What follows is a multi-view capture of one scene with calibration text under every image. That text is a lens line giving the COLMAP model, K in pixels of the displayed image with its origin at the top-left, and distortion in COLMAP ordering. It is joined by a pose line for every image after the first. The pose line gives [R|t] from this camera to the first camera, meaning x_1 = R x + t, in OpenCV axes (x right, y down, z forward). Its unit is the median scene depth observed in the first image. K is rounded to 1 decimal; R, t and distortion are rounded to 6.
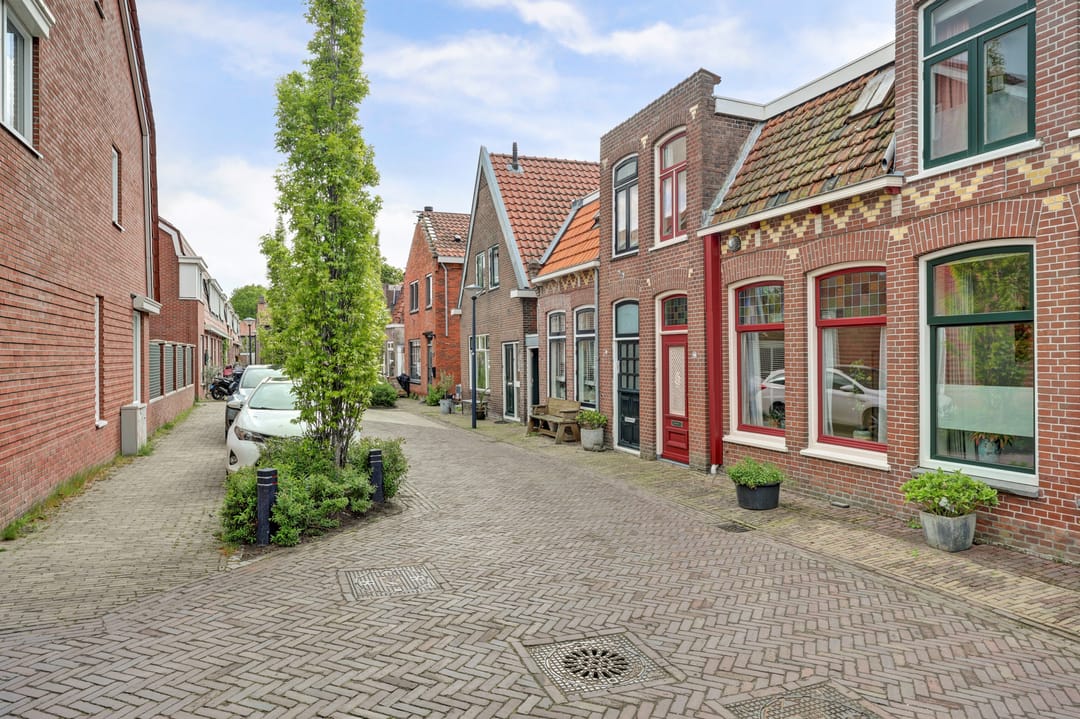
lens RADIAL K [[588.5, 0, 540.0], [0, 588.5, 359.5], [0, 0, 1]] dist [-0.002023, -0.000548]
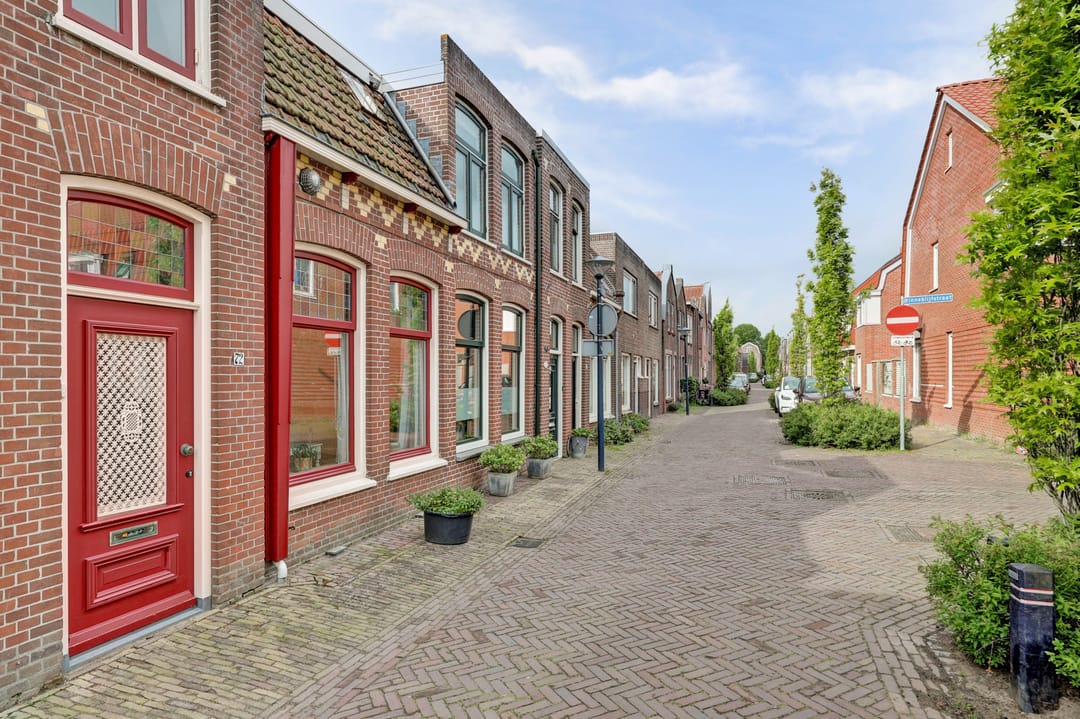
lens RADIAL K [[574.1, 0, 540.4], [0, 574.1, 375.8], [0, 0, 1]] dist [0.001388, 0.000614]
pose [[-0.708961, 0.002402, 0.705243, -0.266115], [0.005867, 0.999980, 0.002493, 0.006661], [-0.705223, 0.005906, -0.708961, 1.272298]]
